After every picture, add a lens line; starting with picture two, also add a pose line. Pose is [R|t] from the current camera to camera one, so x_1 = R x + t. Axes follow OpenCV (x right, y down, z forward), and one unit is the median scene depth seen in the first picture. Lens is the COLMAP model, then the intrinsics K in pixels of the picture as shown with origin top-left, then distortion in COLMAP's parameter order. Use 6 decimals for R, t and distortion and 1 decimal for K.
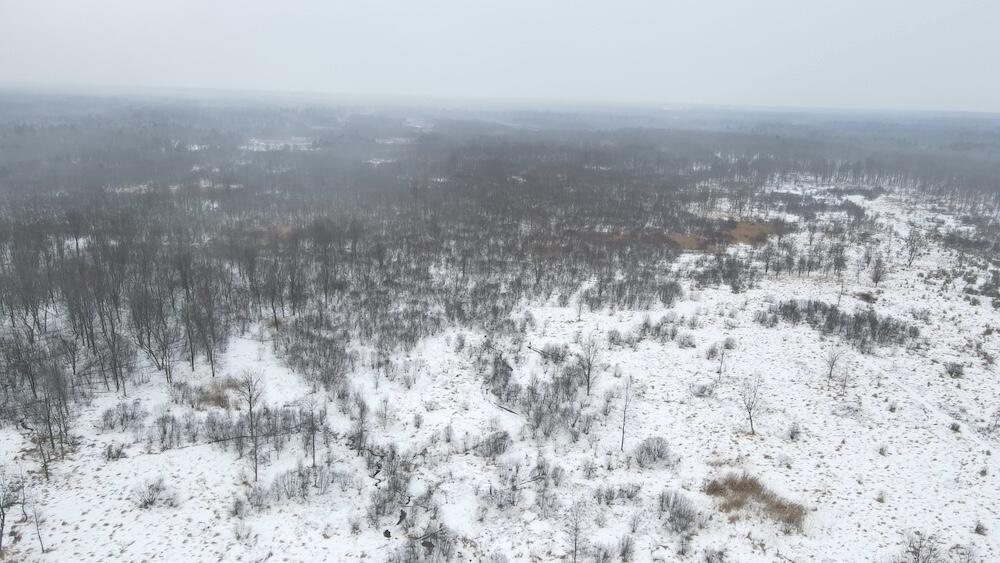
lens RADIAL K [[737.7, 0, 502.3], [0, 737.7, 284.7], [0, 0, 1]] dist [0.006754, 0.028263]
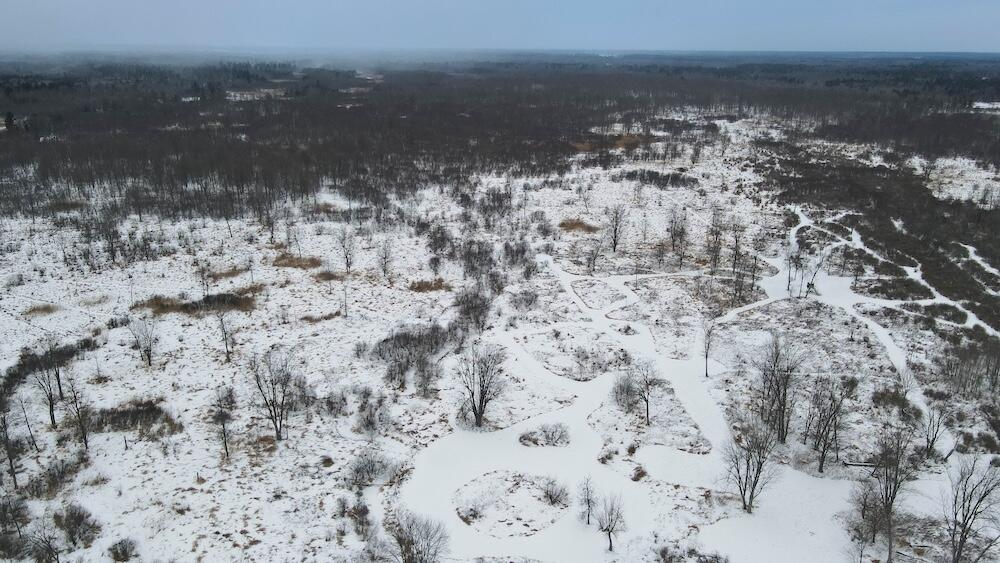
lens RADIAL K [[737.7, 0, 502.3], [0, 737.7, 284.7], [0, 0, 1]] dist [0.006754, 0.028263]
pose [[0.996694, -0.043709, 0.068486, -0.034914], [0.039319, 0.997163, 0.064194, 0.164269], [-0.071097, -0.061289, 0.995585, -0.681765]]
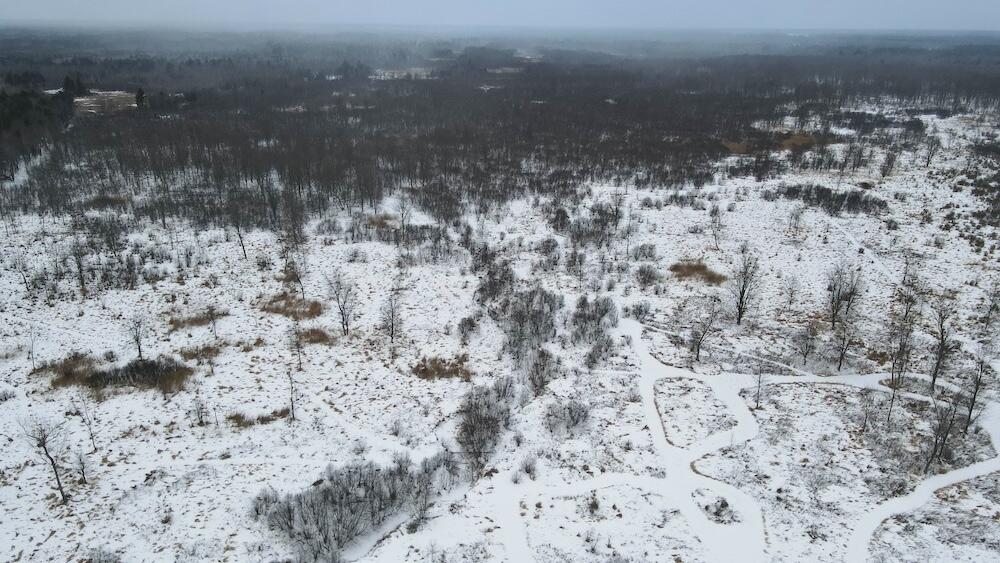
lens RADIAL K [[737.7, 0, 502.3], [0, 737.7, 284.7], [0, 0, 1]] dist [0.006754, 0.028263]
pose [[0.988711, 0.032120, -0.146350, 0.077756], [-0.019436, 0.995993, 0.087293, 0.094389], [0.148567, -0.083464, 0.985374, -0.369882]]
